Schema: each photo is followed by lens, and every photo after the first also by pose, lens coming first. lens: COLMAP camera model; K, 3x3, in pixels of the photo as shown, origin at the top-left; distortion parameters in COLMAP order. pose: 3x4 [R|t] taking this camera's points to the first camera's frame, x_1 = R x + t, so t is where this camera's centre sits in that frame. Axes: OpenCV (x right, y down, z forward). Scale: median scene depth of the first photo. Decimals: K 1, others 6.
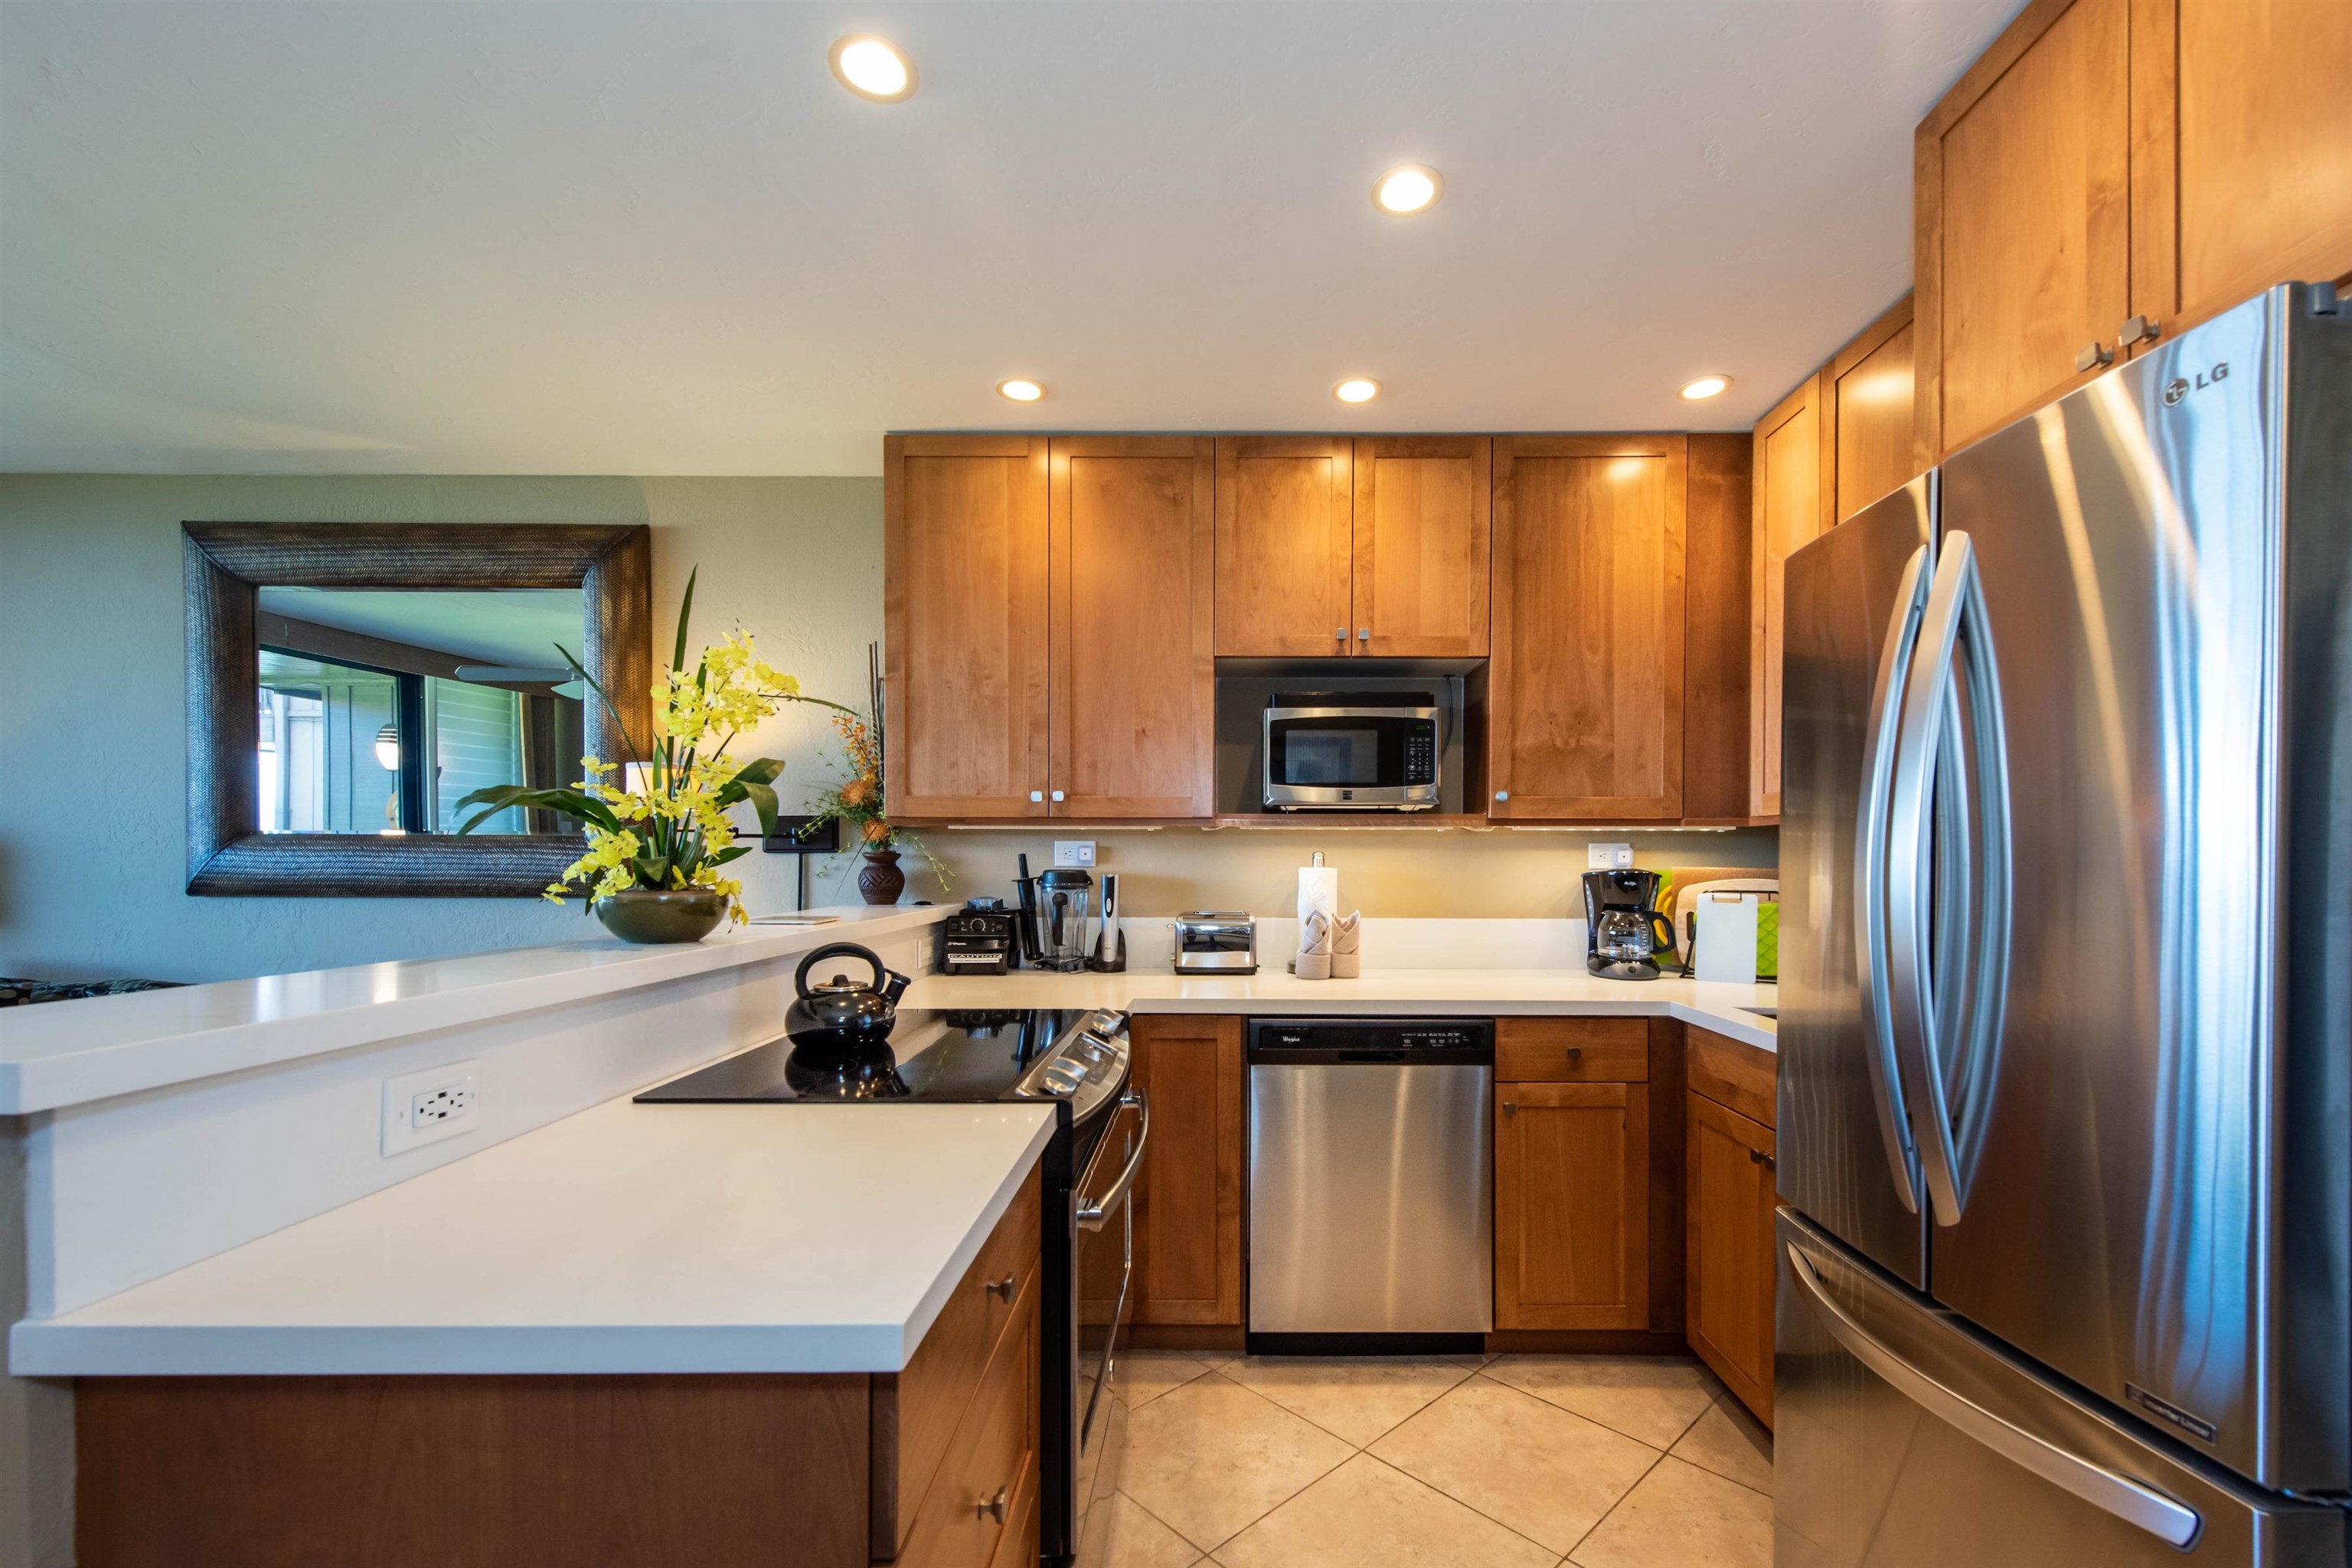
lens RADIAL K [[896.6, 0, 1238.2], [0, 896.6, 863.0], [0, 0, 1]] dist [0.002959, -0.000082]
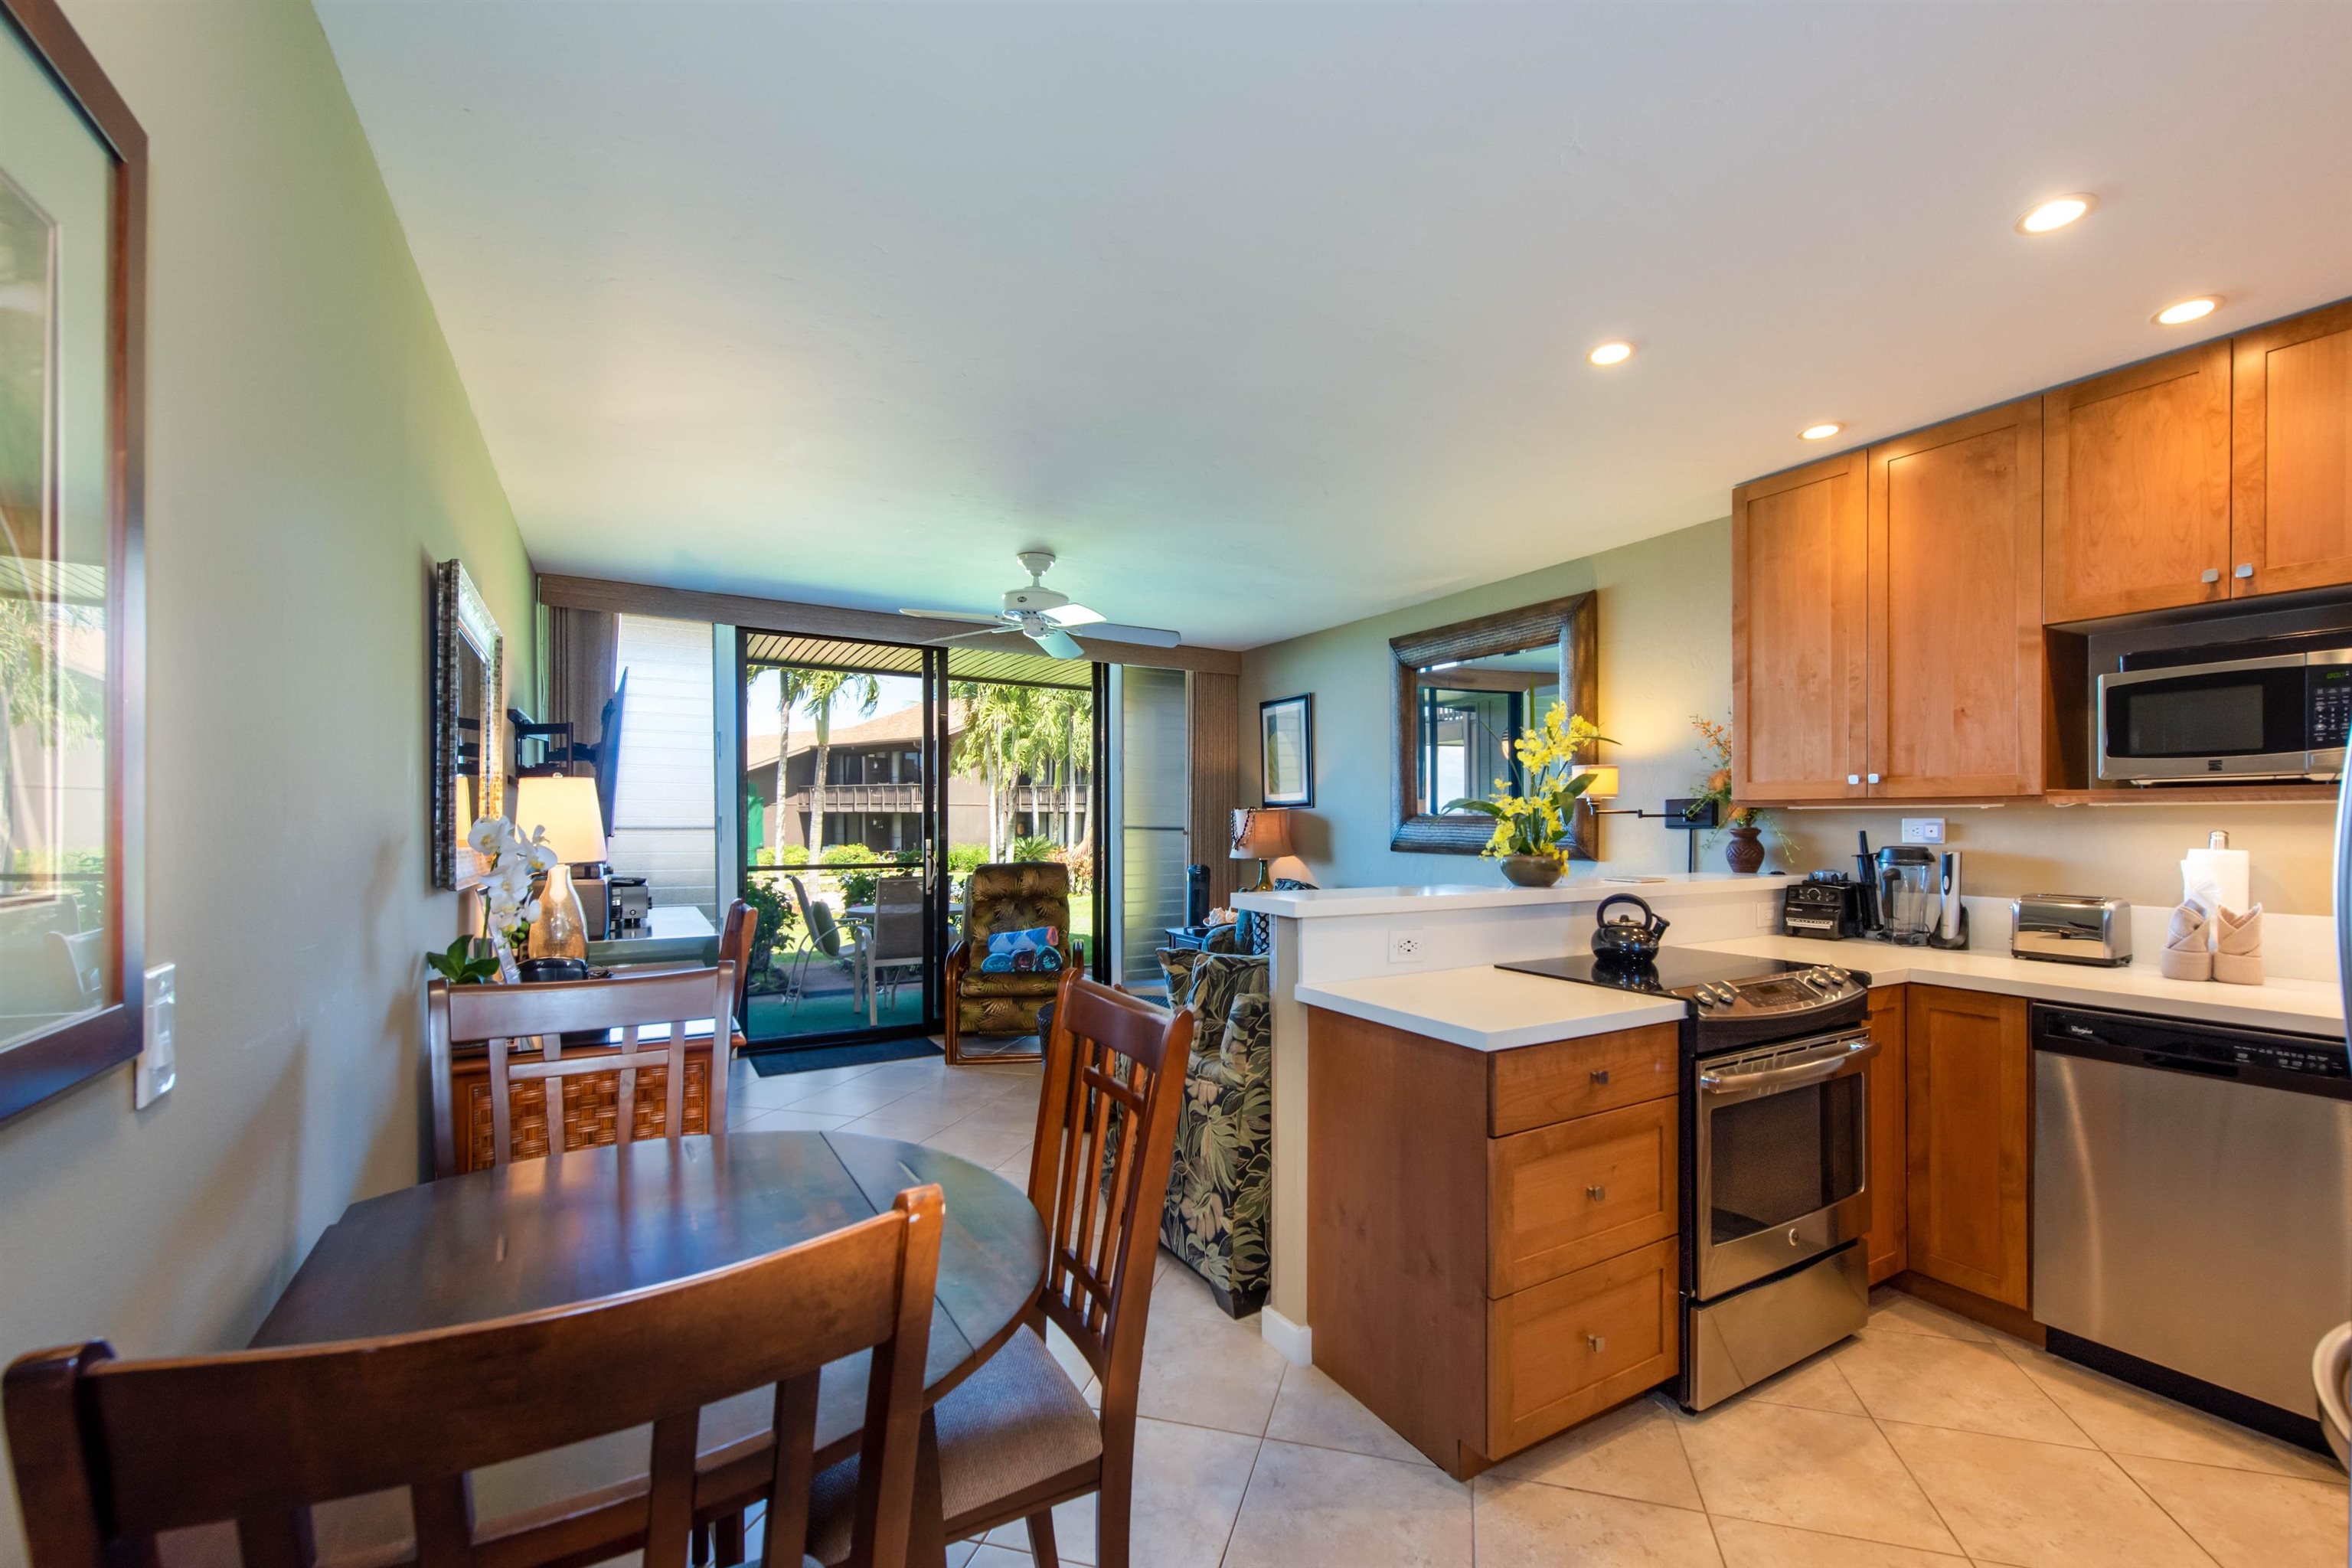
lens RADIAL K [[1124.6, 0, 1179.3], [0, 1124.6, 827.6], [0, 0, 1]] dist [0.000987, -0.000042]
pose [[0.441687, 0.004178, -0.897160, 0.637833], [-0.000238, 0.999990, 0.004539, -0.020899], [0.897169, -0.001791, 0.441683, -0.348179]]
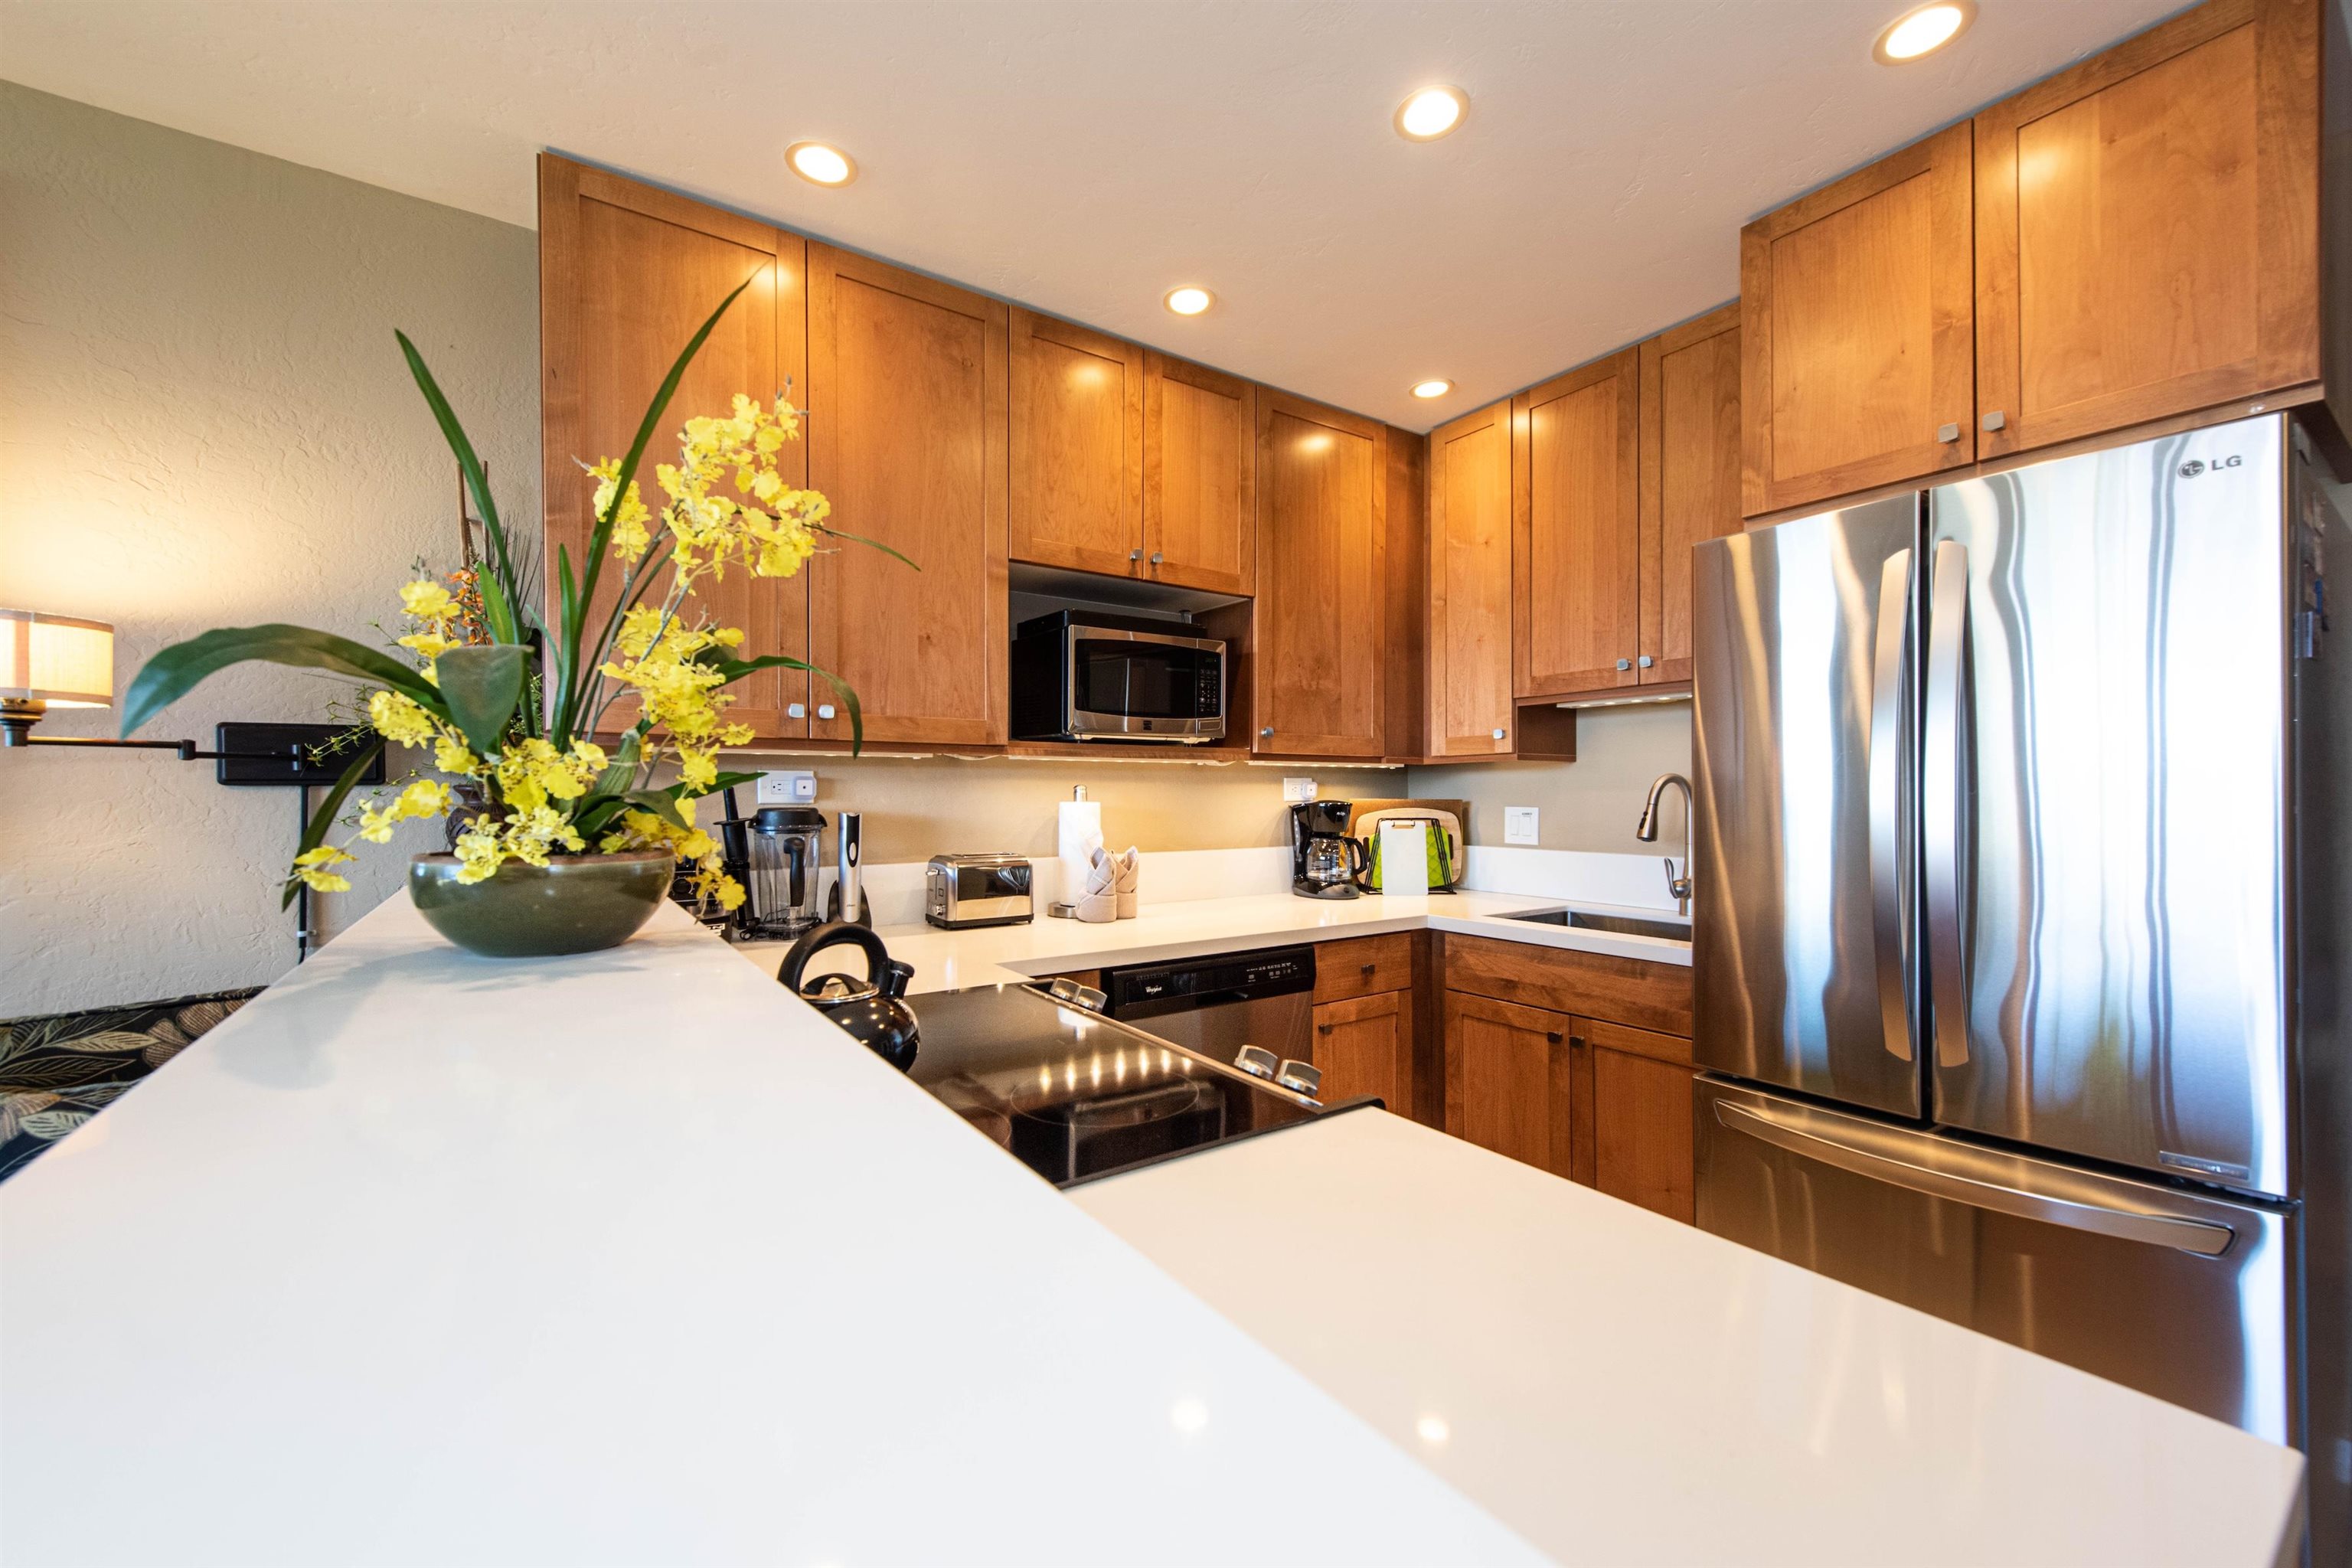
lens RADIAL K [[859.3, 0, 1166.5], [0, 859.3, 800.3], [0, 0, 1]] dist [0.002456, 0.000020]
pose [[0.844464, -0.007901, 0.535554, -0.342337], [0.006047, 0.999968, 0.005218, -0.000828], [-0.535578, -0.001168, 0.844485, 0.216882]]
